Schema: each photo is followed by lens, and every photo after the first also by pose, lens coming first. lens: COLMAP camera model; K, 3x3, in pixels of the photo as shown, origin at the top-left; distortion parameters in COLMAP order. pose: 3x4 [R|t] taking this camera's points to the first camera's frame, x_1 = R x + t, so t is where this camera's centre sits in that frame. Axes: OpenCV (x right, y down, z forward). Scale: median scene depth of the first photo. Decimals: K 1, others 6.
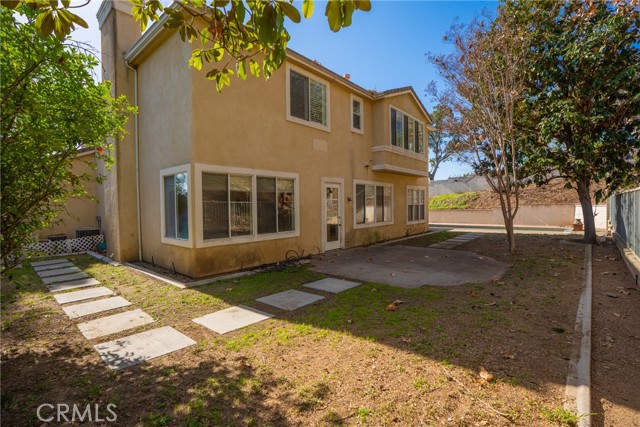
lens RADIAL K [[292.5, 0, 320.0], [0, 292.5, 213.5], [0, 0, 1]] dist [-0.055986, 0.018890]
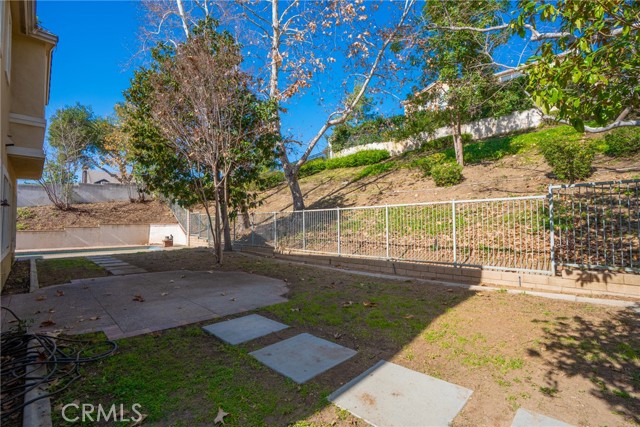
lens RADIAL K [[292.5, 0, 320.0], [0, 292.5, 213.5], [0, 0, 1]] dist [-0.055986, 0.018890]
pose [[0.069589, 0.049932, 0.996325, -0.888866], [0.038239, 0.997879, -0.052680, 0.036599], [-0.996843, 0.041765, 0.067532, 1.115603]]
